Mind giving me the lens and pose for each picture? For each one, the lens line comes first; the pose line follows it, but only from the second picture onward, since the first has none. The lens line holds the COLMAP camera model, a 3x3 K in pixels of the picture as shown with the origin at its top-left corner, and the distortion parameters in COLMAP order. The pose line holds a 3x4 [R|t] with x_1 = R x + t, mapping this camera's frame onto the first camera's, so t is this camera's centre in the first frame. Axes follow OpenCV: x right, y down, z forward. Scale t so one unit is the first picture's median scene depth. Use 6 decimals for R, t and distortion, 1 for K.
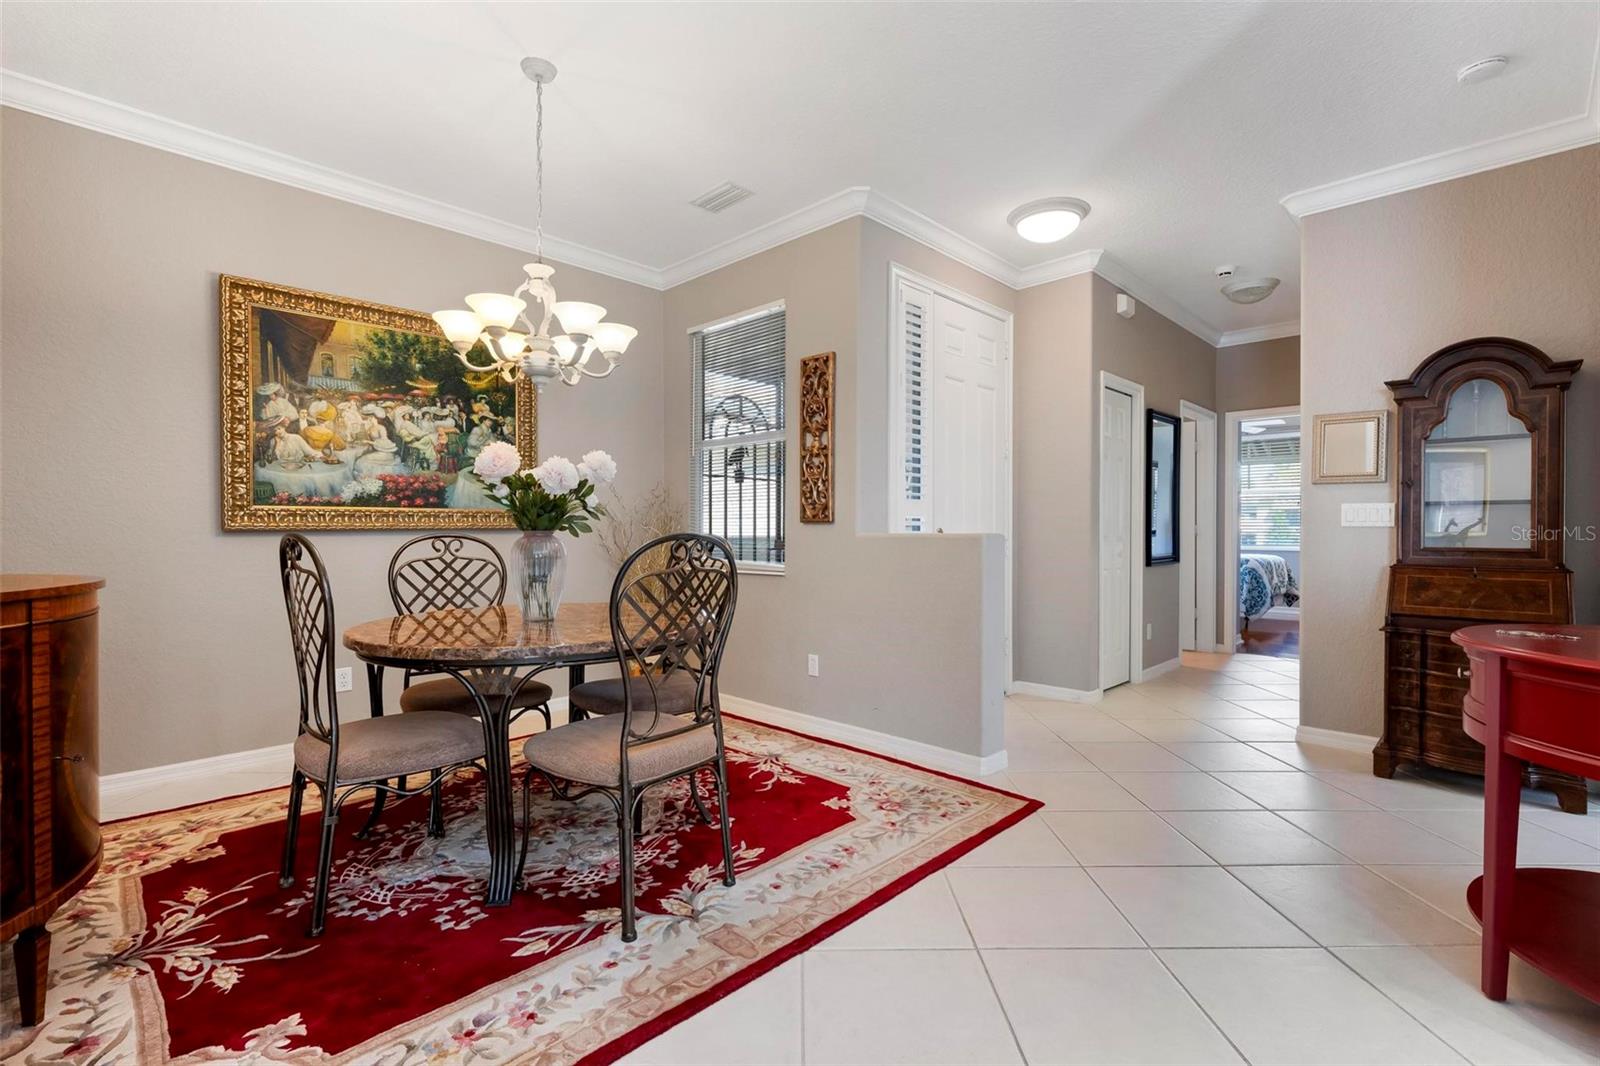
lens RADIAL K [[718.5, 0, 800.0], [0, 718.5, 533.0], [0, 0, 1]] dist [0.000175, 0.000034]
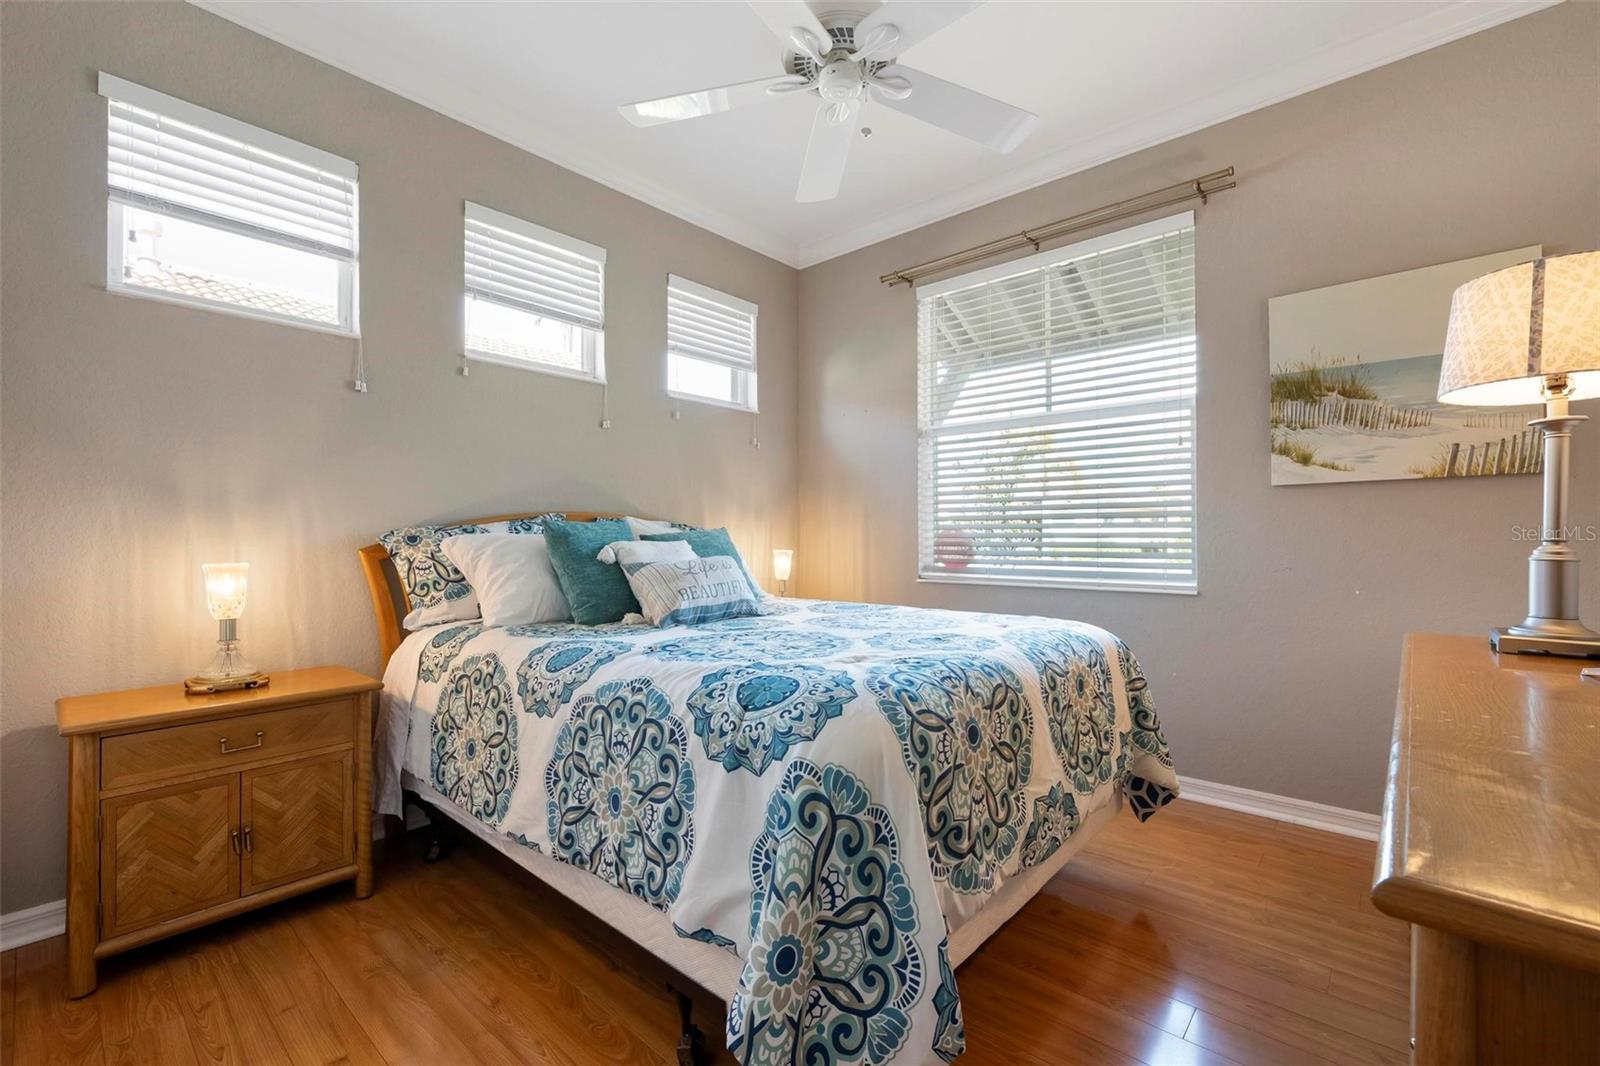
lens RADIAL K [[685.7, 0, 800.0], [0, 685.7, 533.0], [0, 0, 1]] dist [0.000103, -0.000135]
pose [[0.997991, -0.003421, 0.063260, 0.588186], [0.003873, 0.999968, -0.007025, 0.000598], [-0.063234, 0.007256, 0.997972, 0.823310]]
